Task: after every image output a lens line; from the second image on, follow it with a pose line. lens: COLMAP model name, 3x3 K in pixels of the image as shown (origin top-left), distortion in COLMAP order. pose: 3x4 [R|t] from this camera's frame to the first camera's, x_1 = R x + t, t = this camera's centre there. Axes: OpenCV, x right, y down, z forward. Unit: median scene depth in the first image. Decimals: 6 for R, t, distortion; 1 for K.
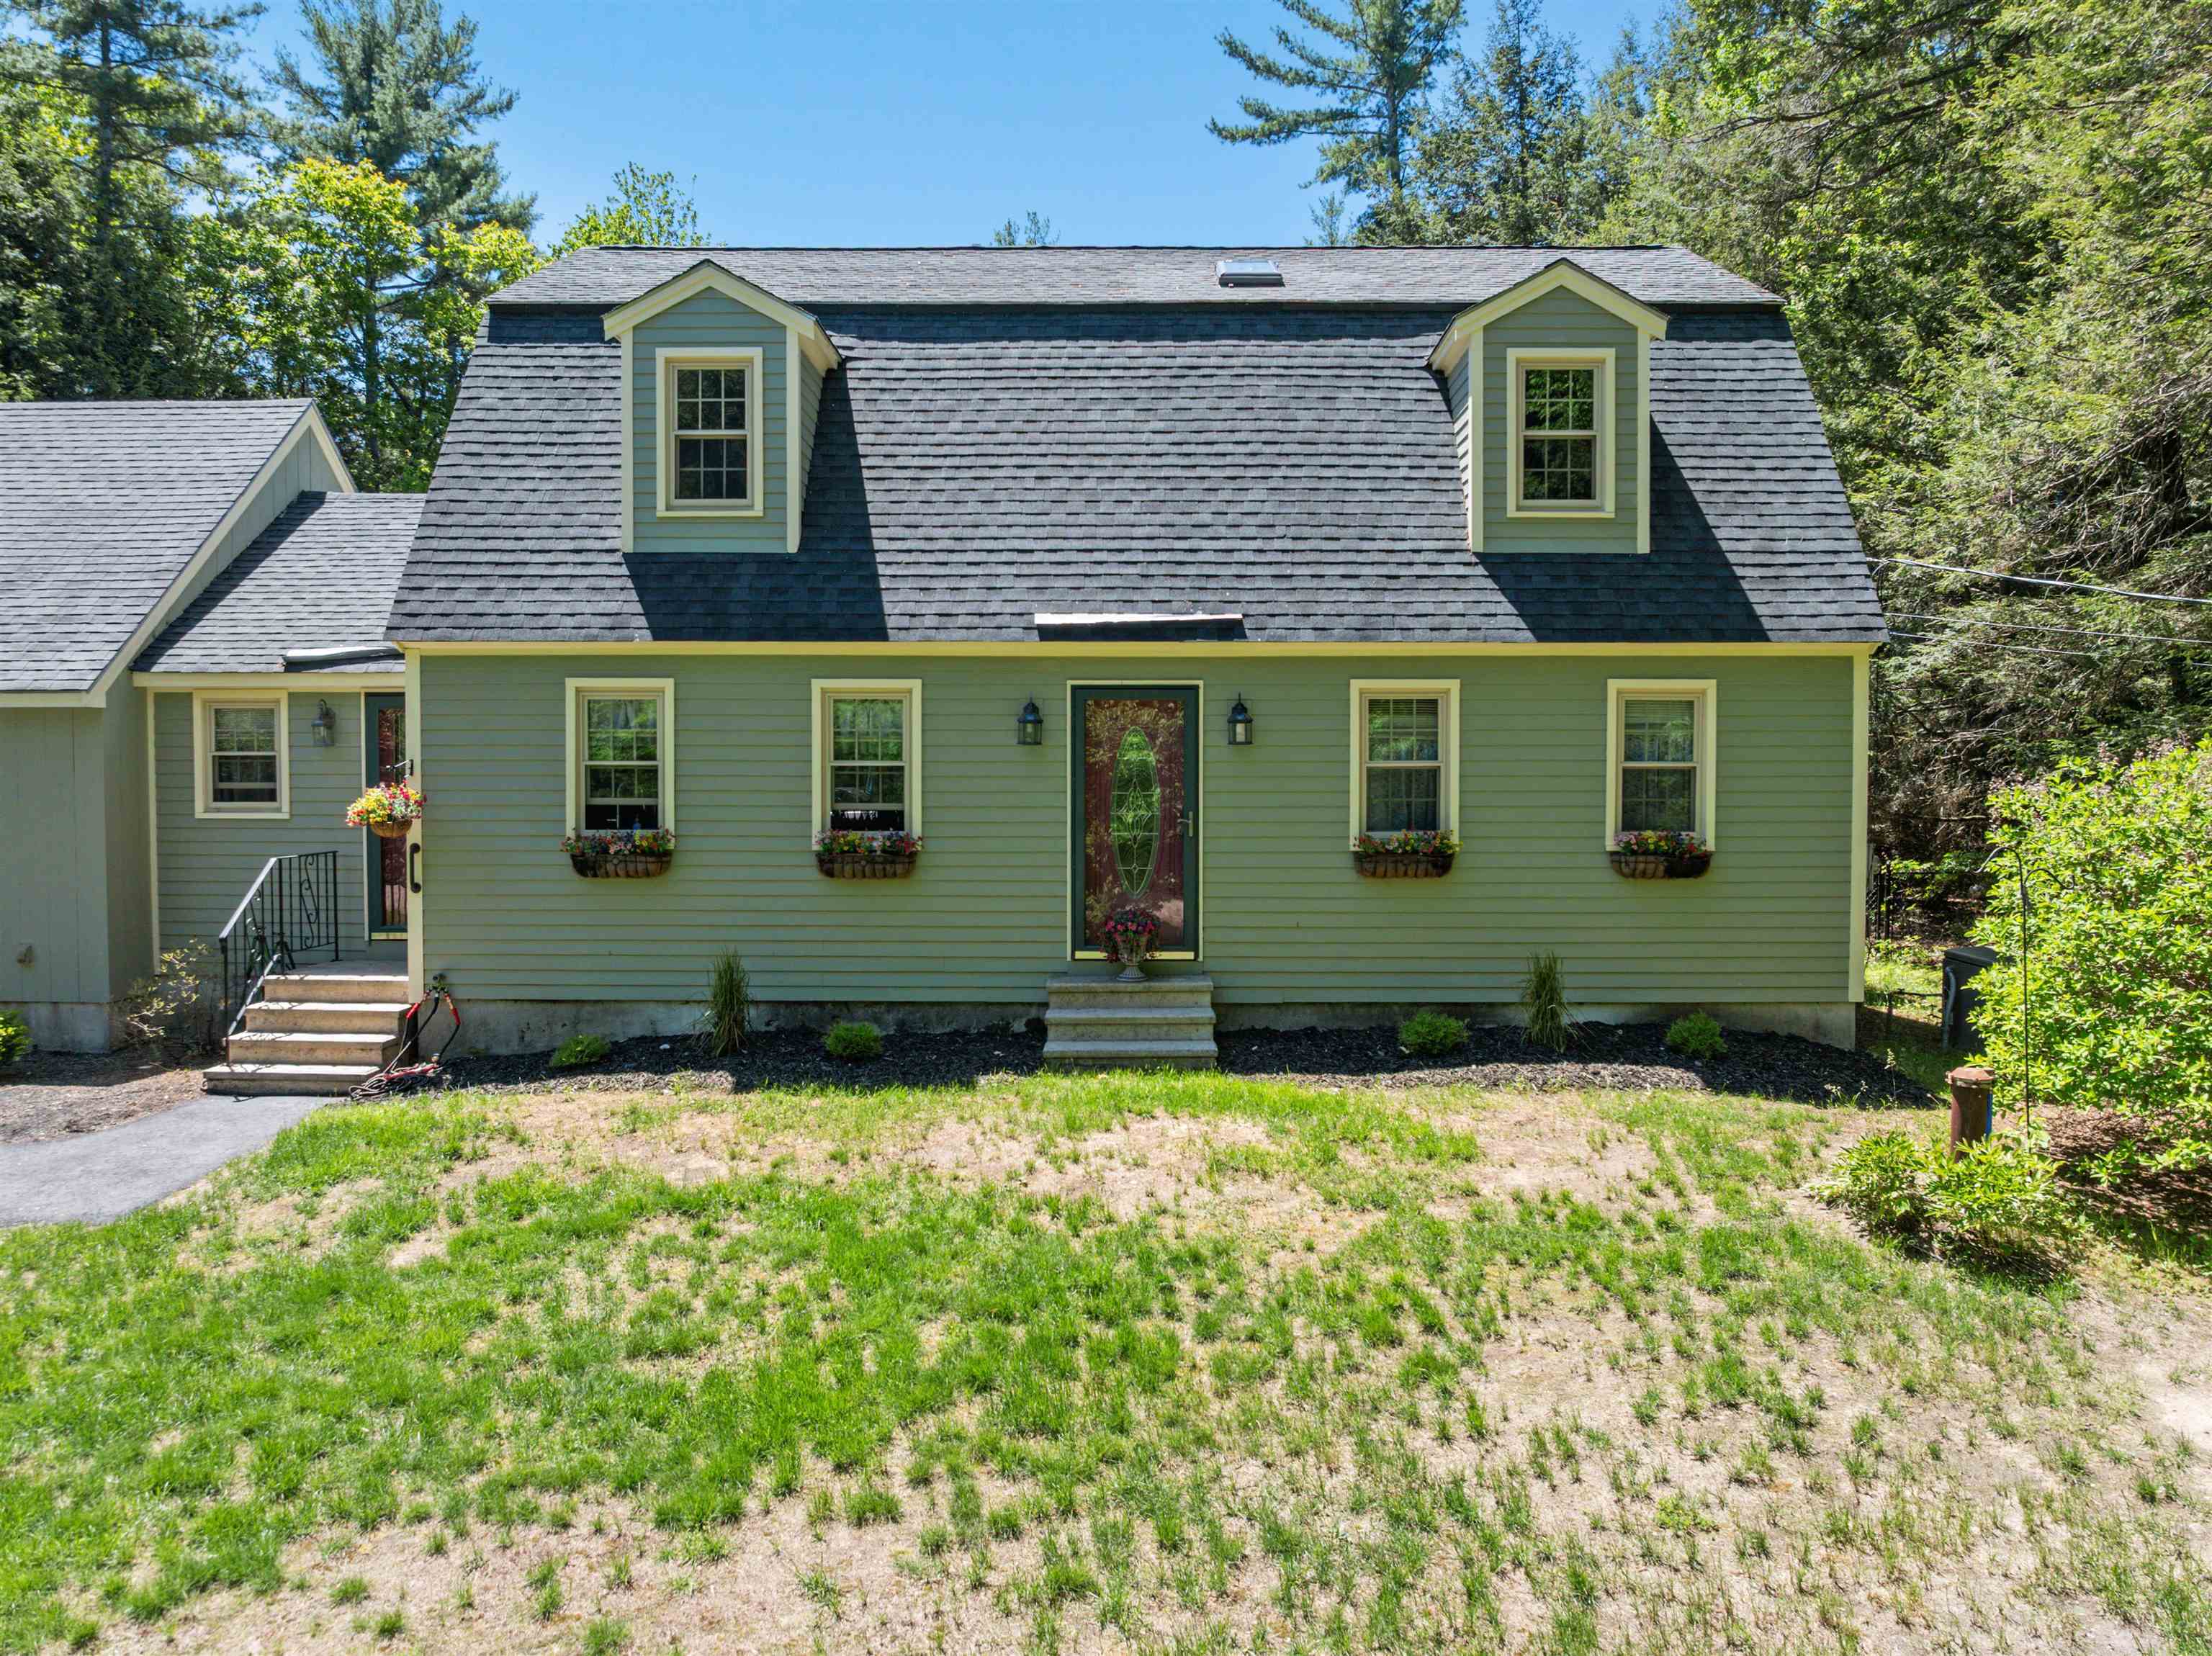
lens RADIAL K [[1573.4, 0, 1105.5], [0, 1573.4, 831.9], [0, 0, 1]] dist [-0.032166, -0.007842]
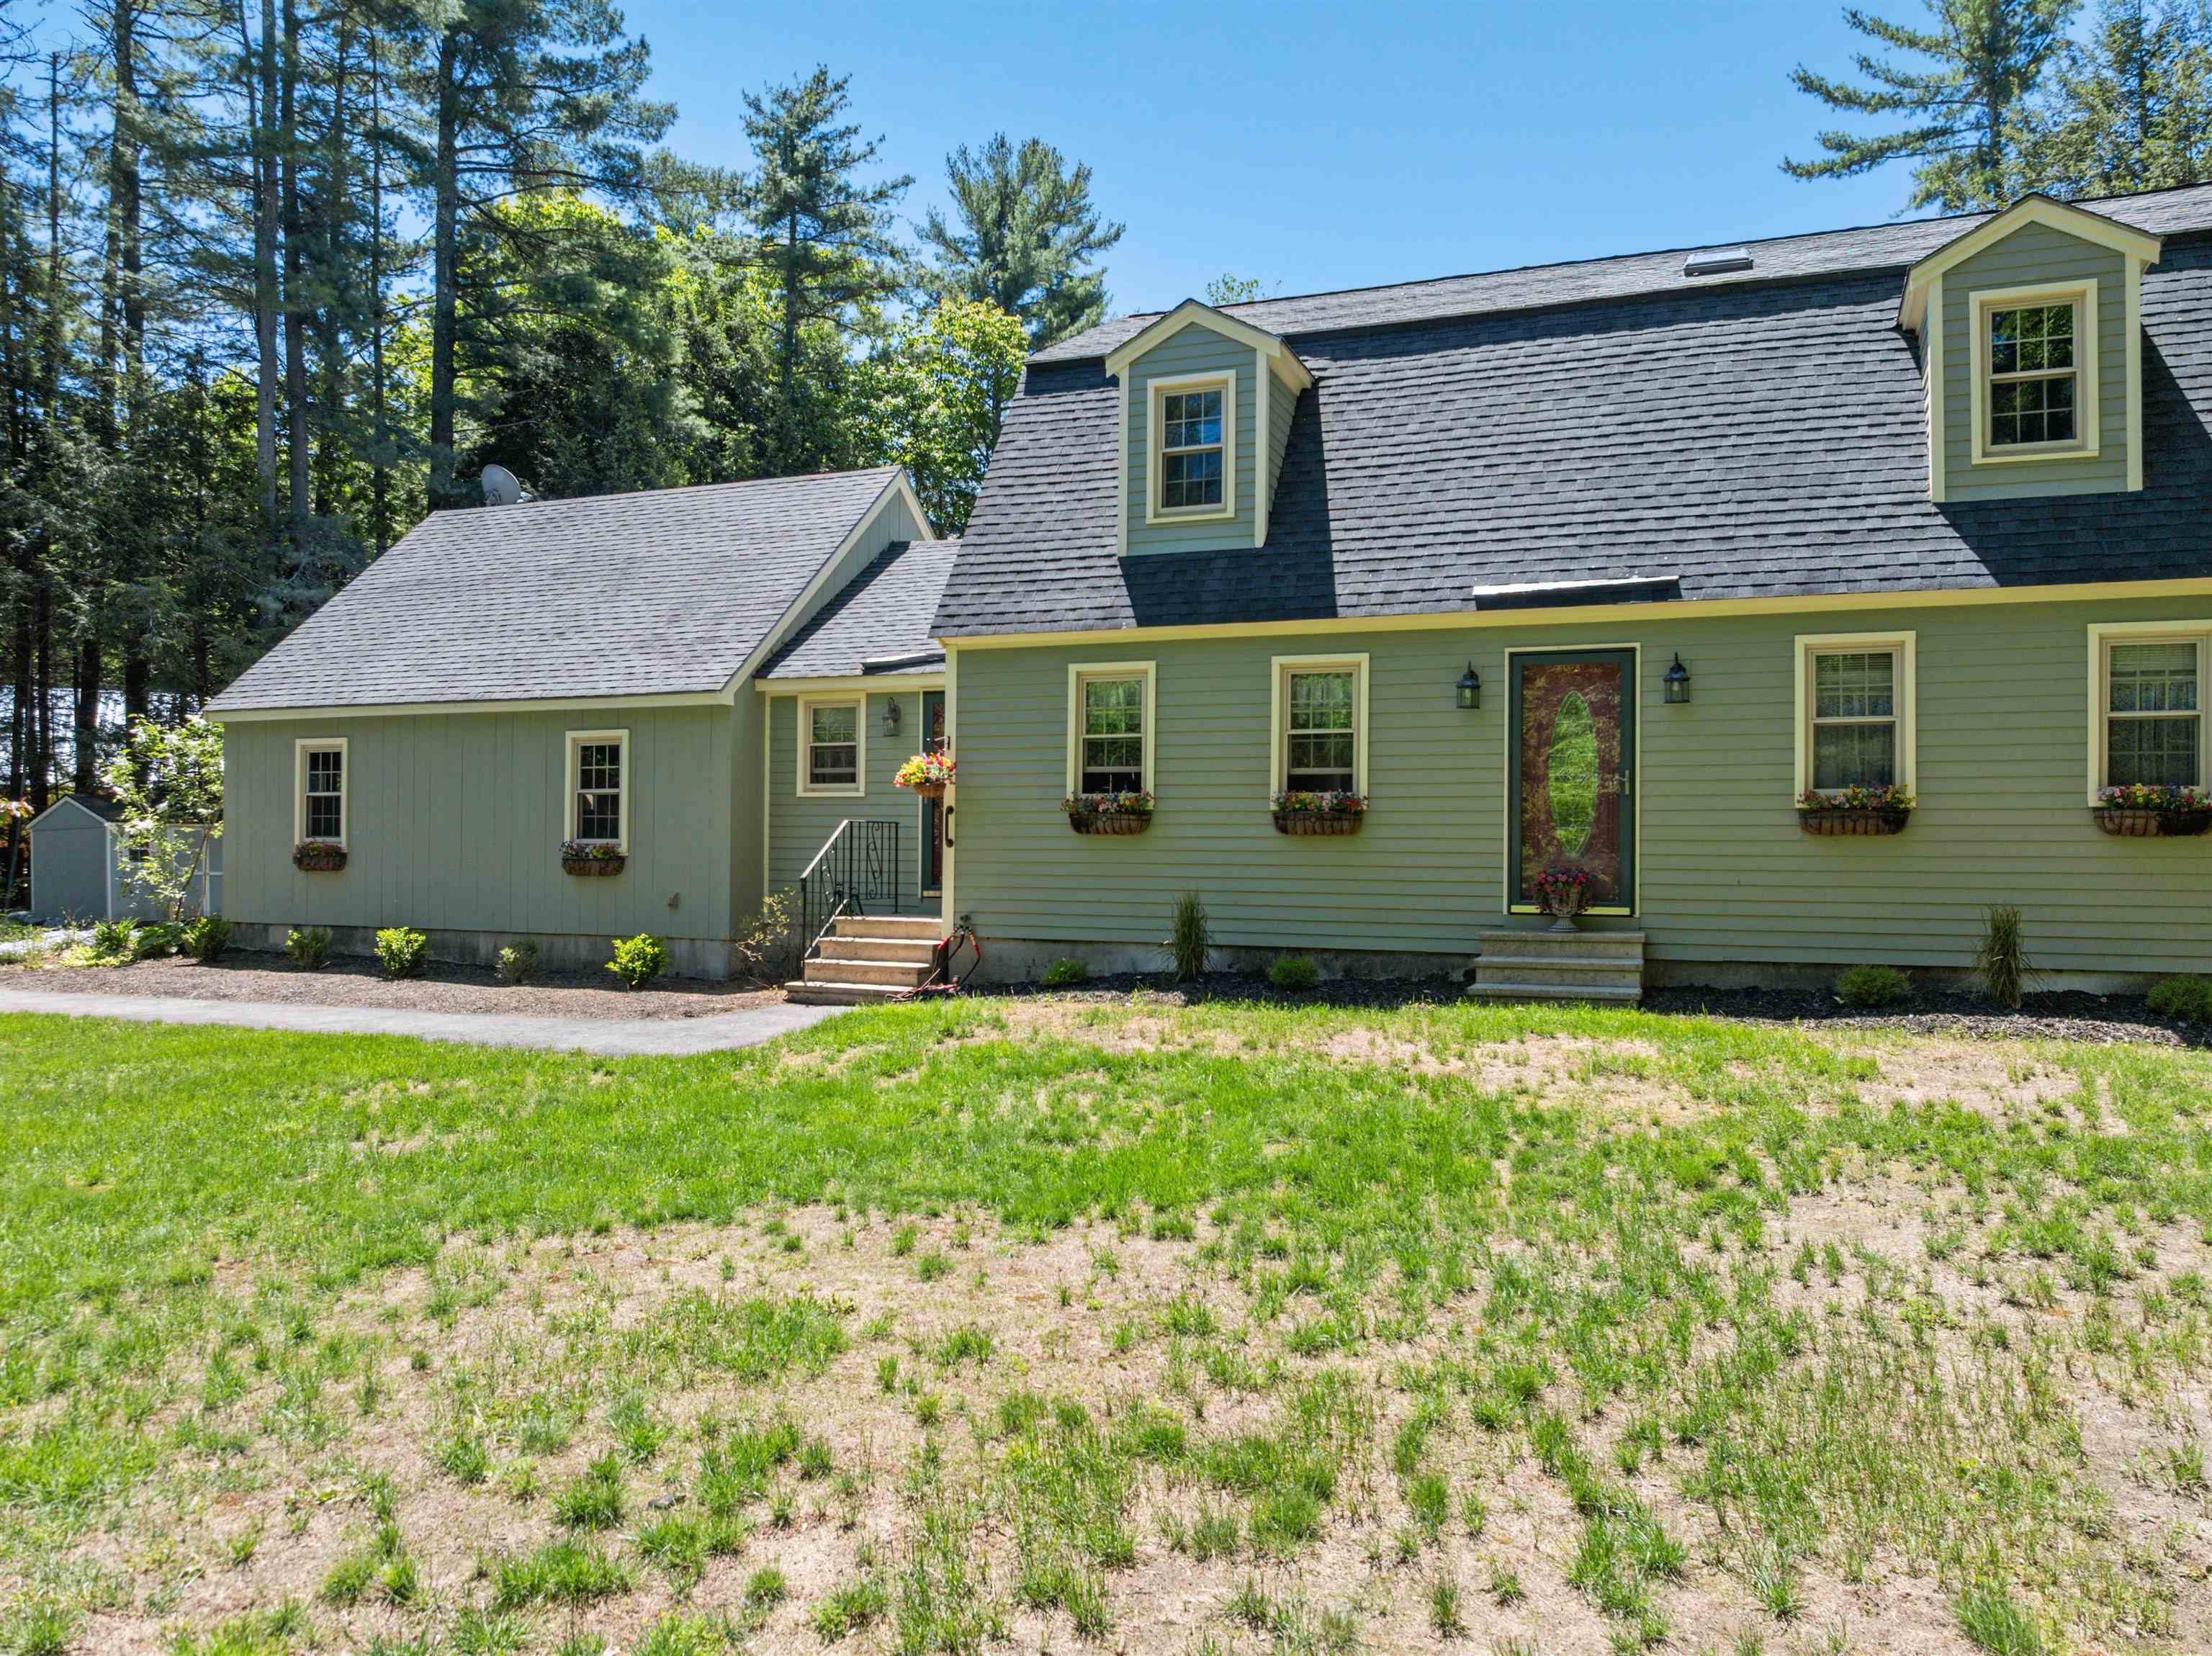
lens RADIAL K [[1557.8, 0, 1107.4], [0, 1557.8, 849.0], [0, 0, 1]] dist [-0.021884, -0.037661]
pose [[0.929463, 0.004468, -0.368887, 0.111762], [-0.022077, 0.998808, -0.043527, 0.089099], [0.368253, 0.048601, 0.928454, -0.063435]]
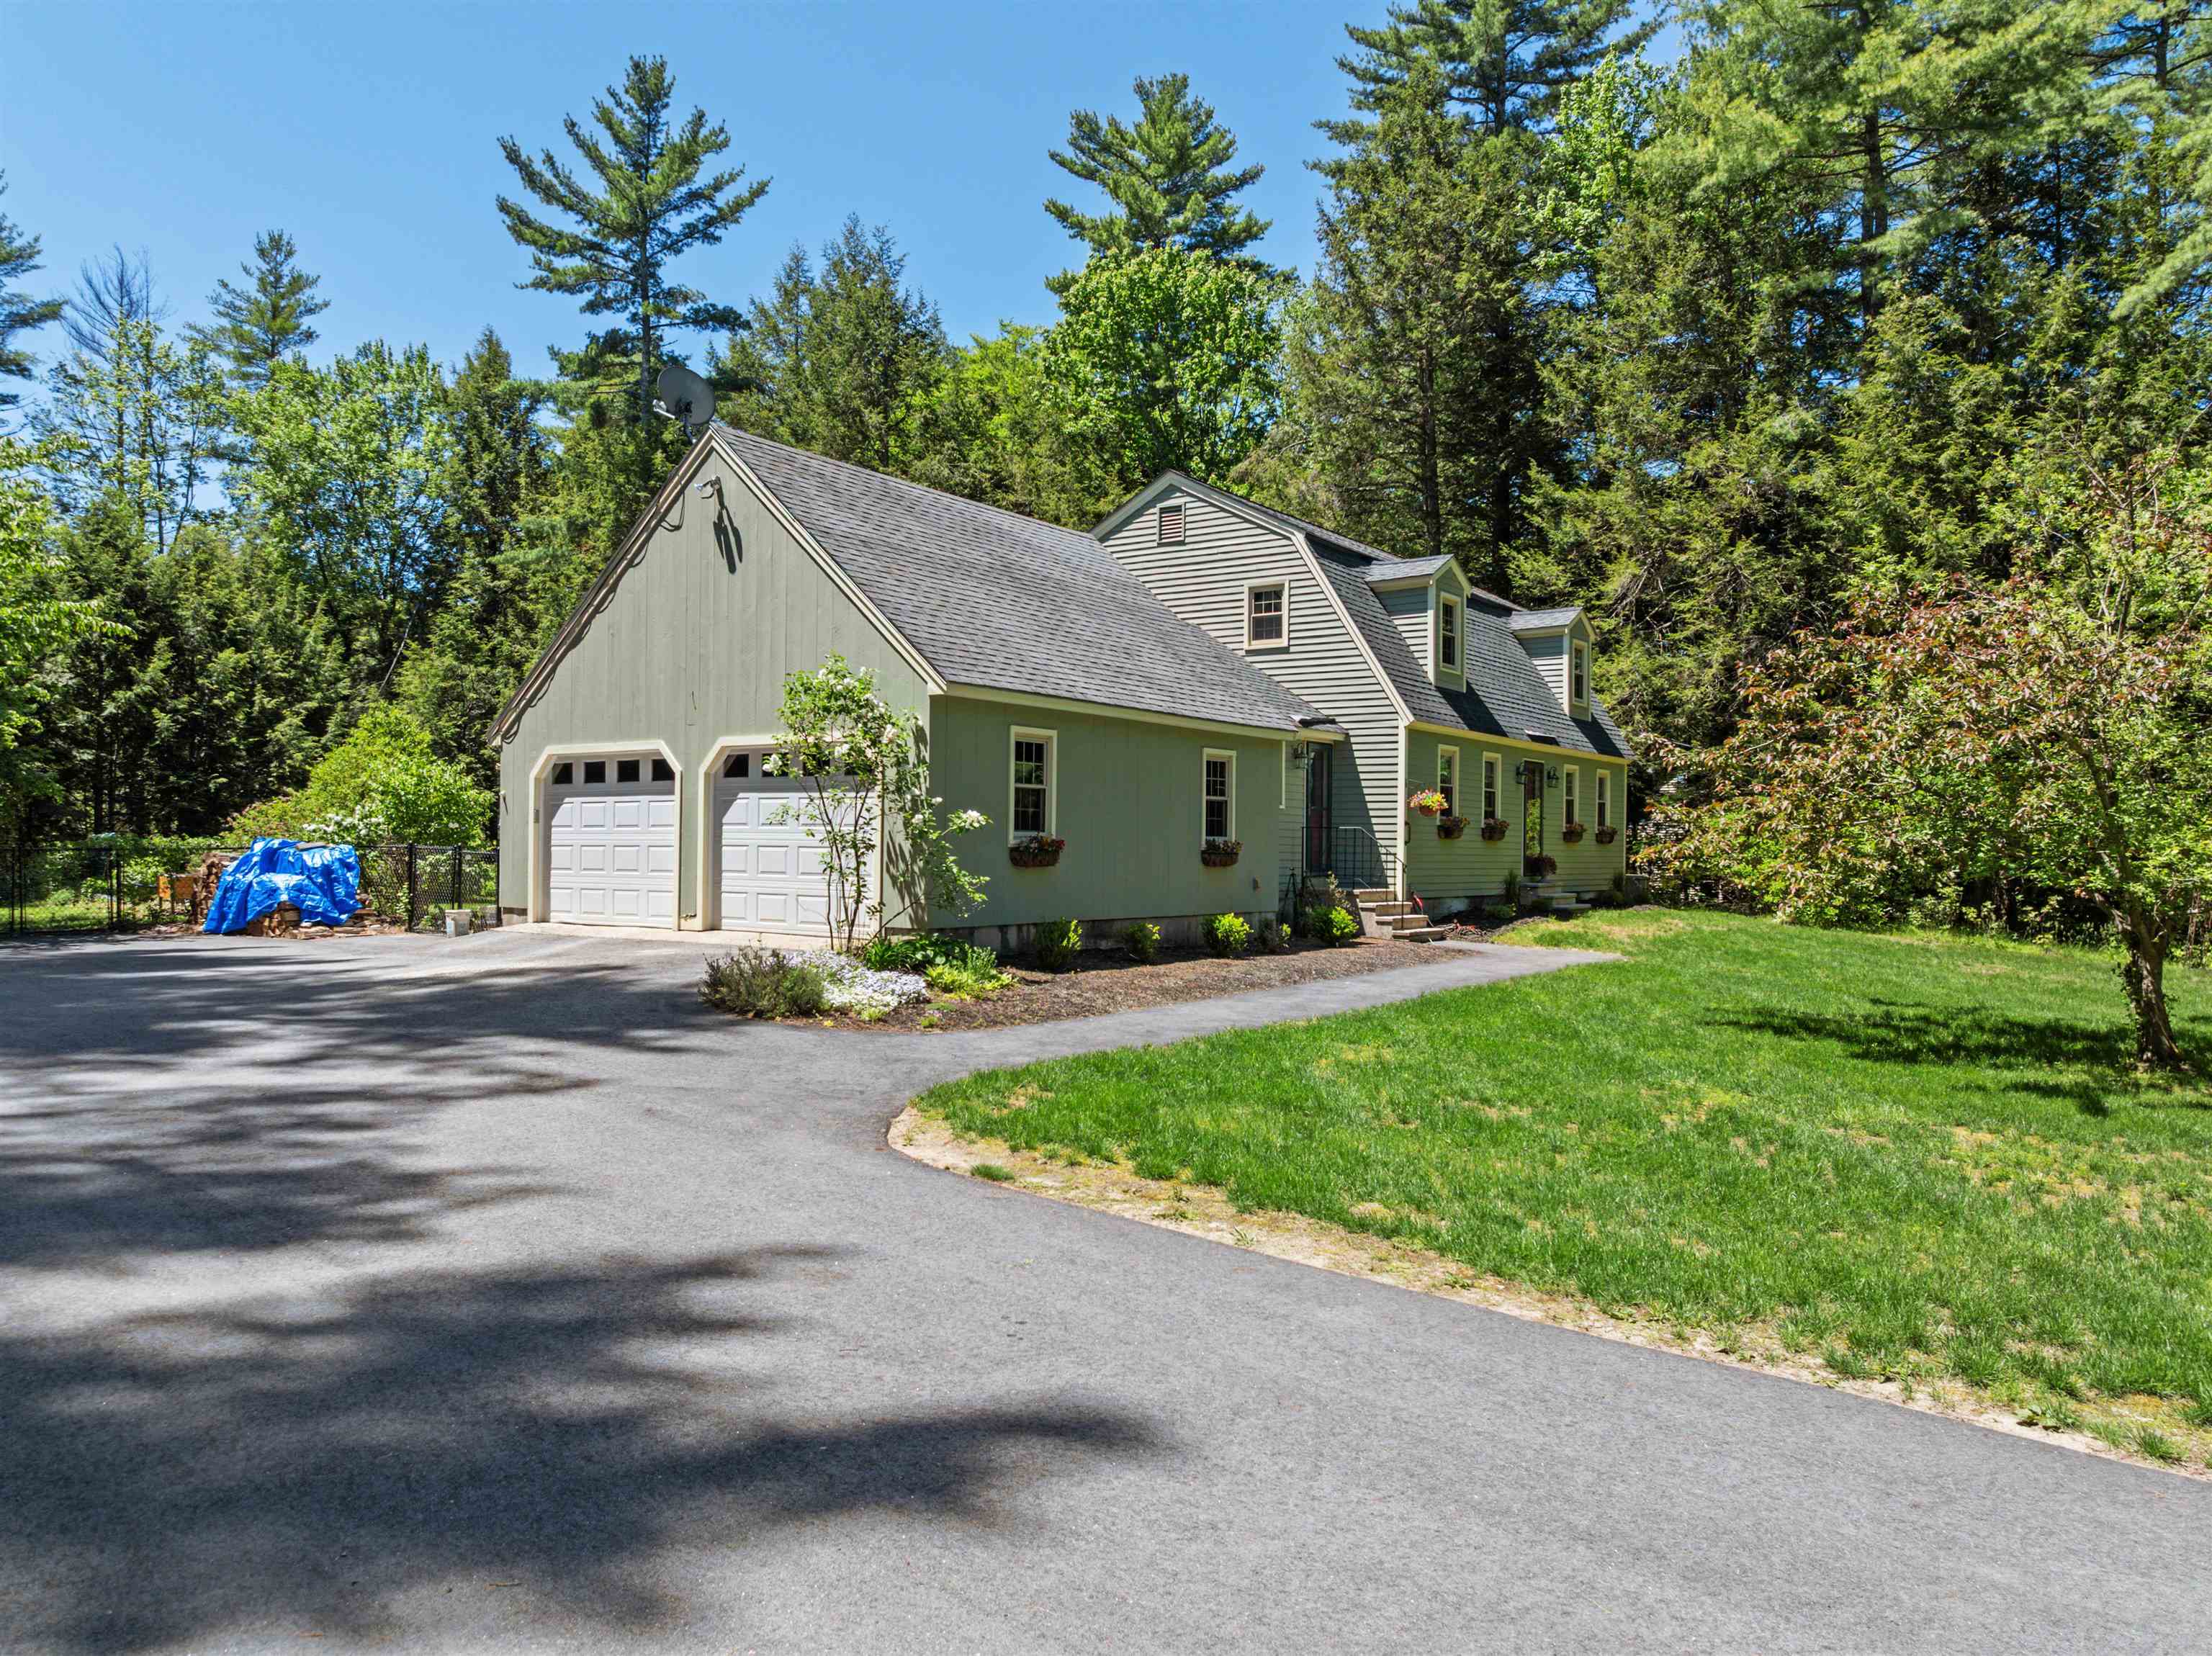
lens RADIAL K [[1558.5, 0, 1101.8], [0, 1558.5, 879.4], [0, 0, 1]] dist [-0.047142, 0.004121]
pose [[0.573691, -0.012054, 0.818983, -2.296749], [0.020394, 0.999792, 0.000429, 0.073698], [-0.818818, 0.016456, 0.573817, 0.170574]]
